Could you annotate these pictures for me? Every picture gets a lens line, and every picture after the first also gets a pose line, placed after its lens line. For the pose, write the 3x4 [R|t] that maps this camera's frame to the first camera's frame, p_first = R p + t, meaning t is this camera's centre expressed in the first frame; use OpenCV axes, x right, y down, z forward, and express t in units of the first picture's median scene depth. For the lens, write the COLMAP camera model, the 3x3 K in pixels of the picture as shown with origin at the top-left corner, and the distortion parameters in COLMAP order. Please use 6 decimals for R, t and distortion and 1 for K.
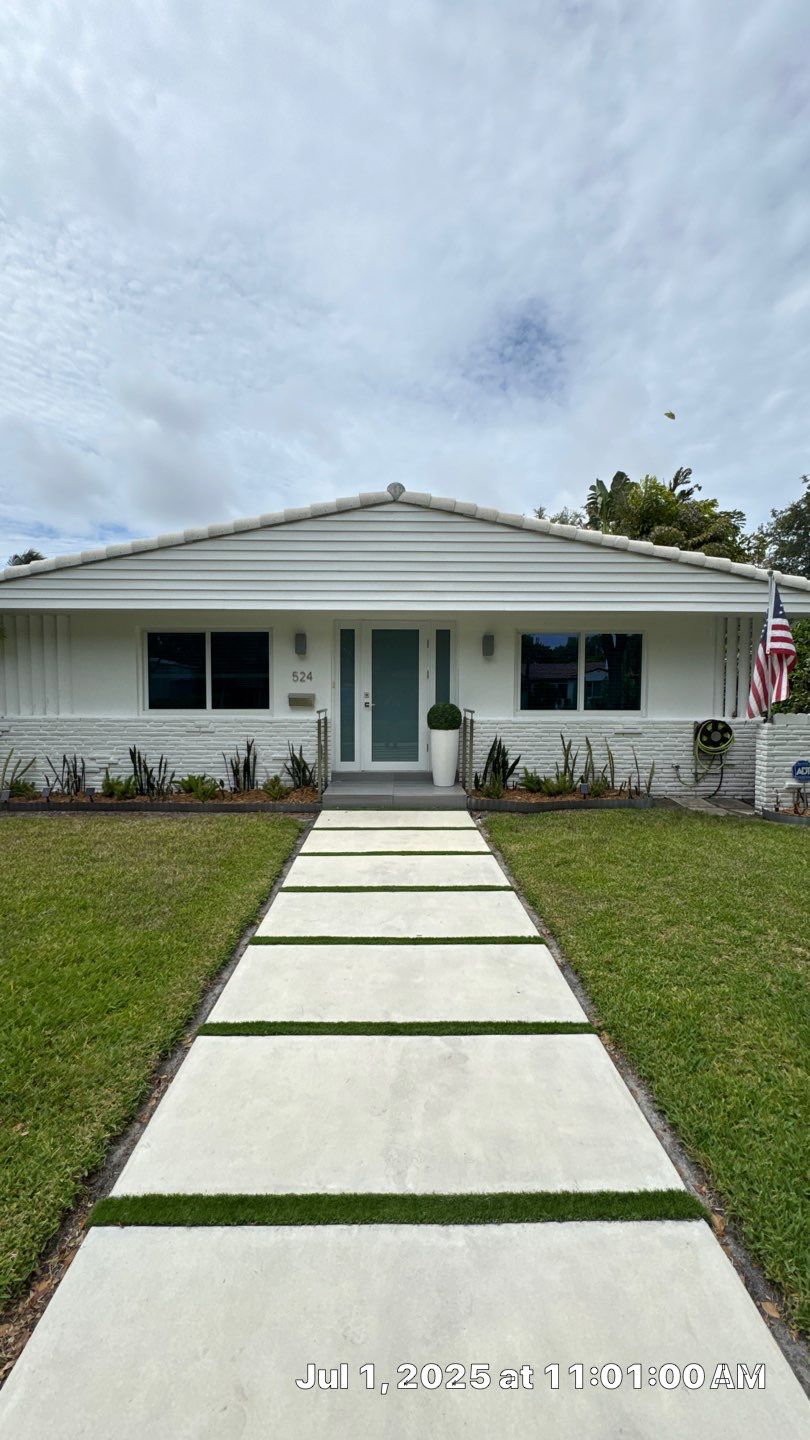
lens RADIAL K [[576.3, 0, 408.7], [0, 576.3, 720.6], [0, 0, 1]] dist [0.001331, 0.000144]
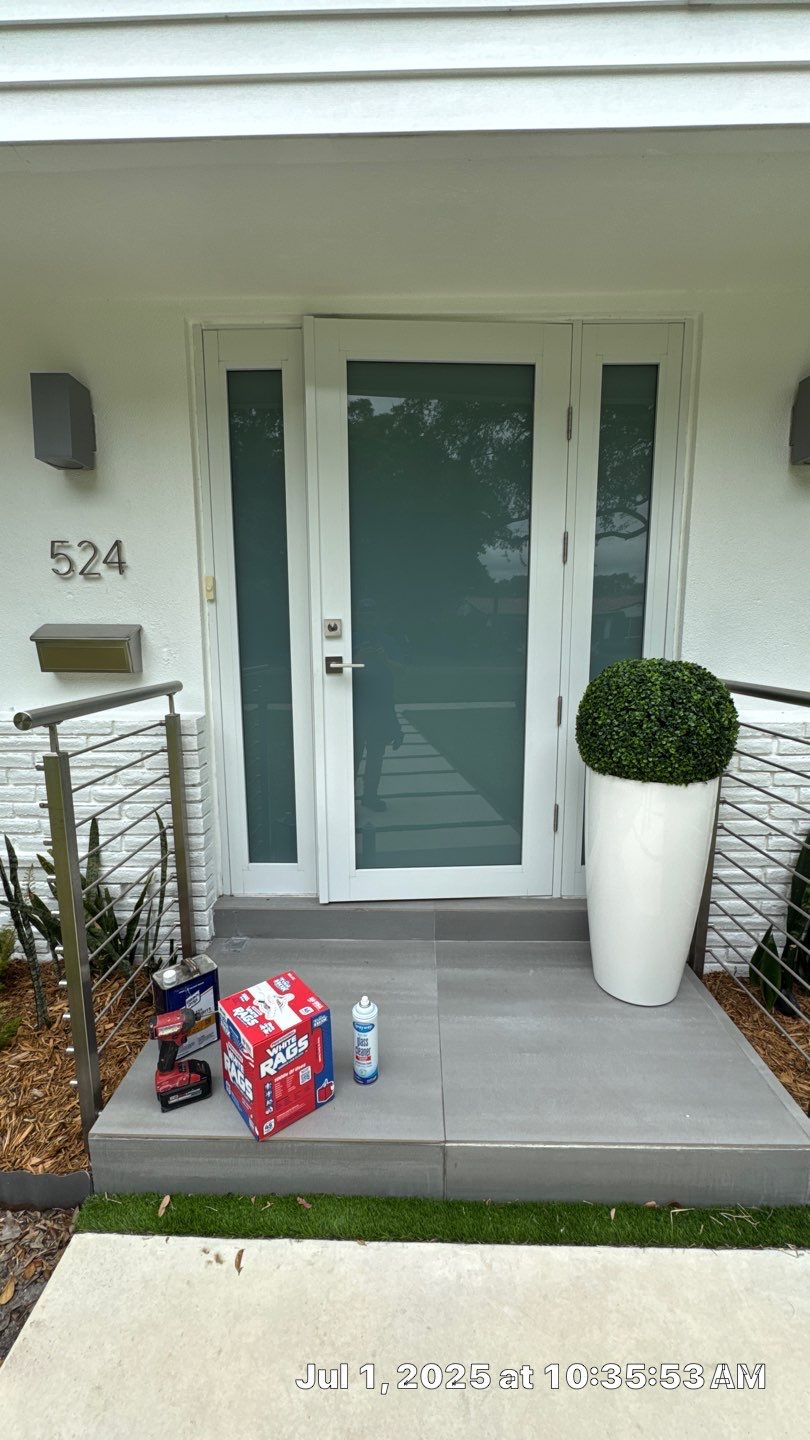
lens RADIAL K [[576.3, 0, 403.3], [0, 576.3, 723.1], [0, 0, 1]] dist [0.001331, 0.000144]
pose [[0.999329, -0.002212, -0.036571, -0.030858], [0.006361, 0.993489, 0.113751, -0.030958], [0.036081, -0.113907, 0.992836, 0.733955]]
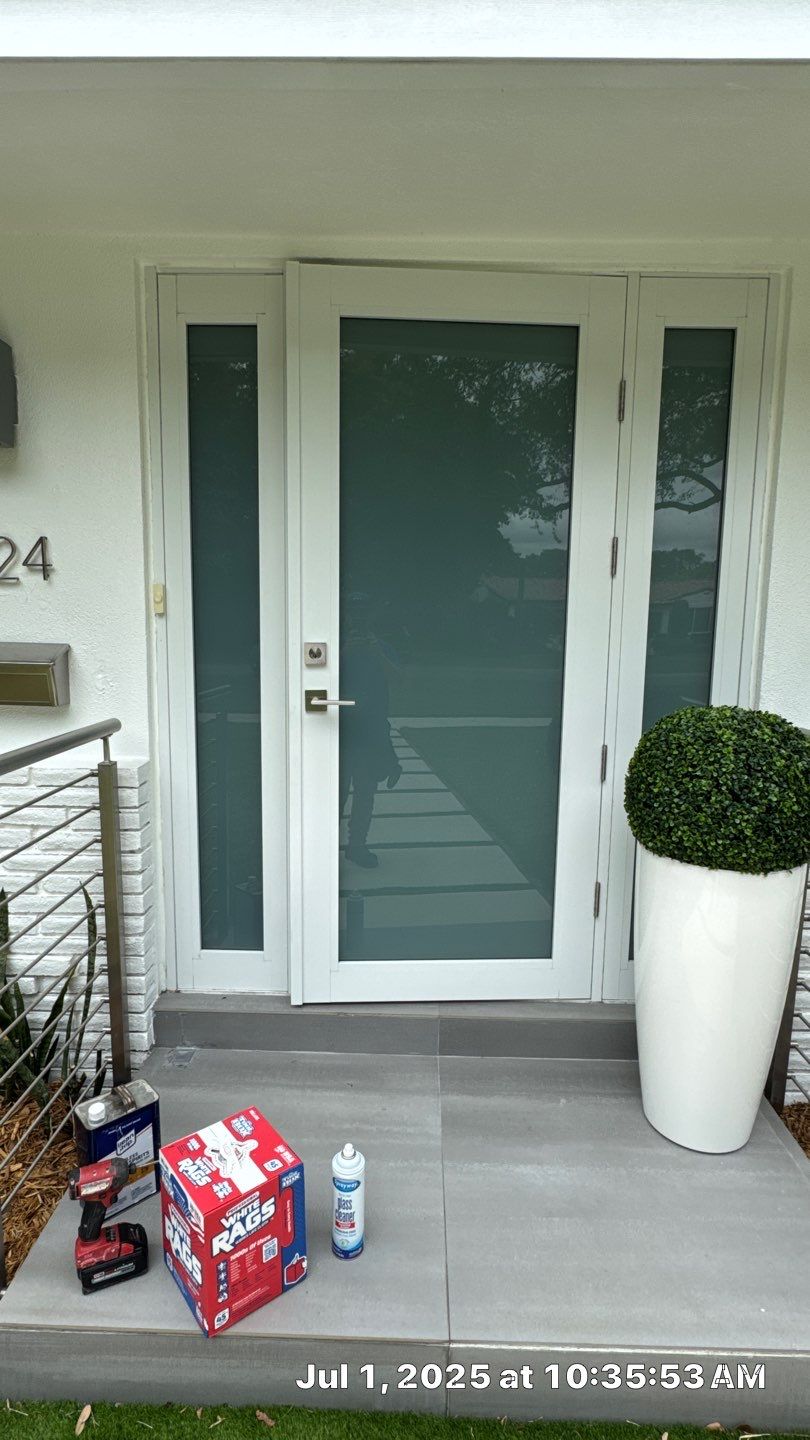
lens RADIAL K [[742.0, 0, 402.3], [0, 742.0, 718.3], [0, 0, 1]] dist [0.000094, 0.000481]
pose [[0.999342, 0.015526, -0.032778, -0.032525], [-0.012189, 0.994949, 0.099638, -0.048283], [0.034160, -0.099173, 0.994484, 0.734623]]
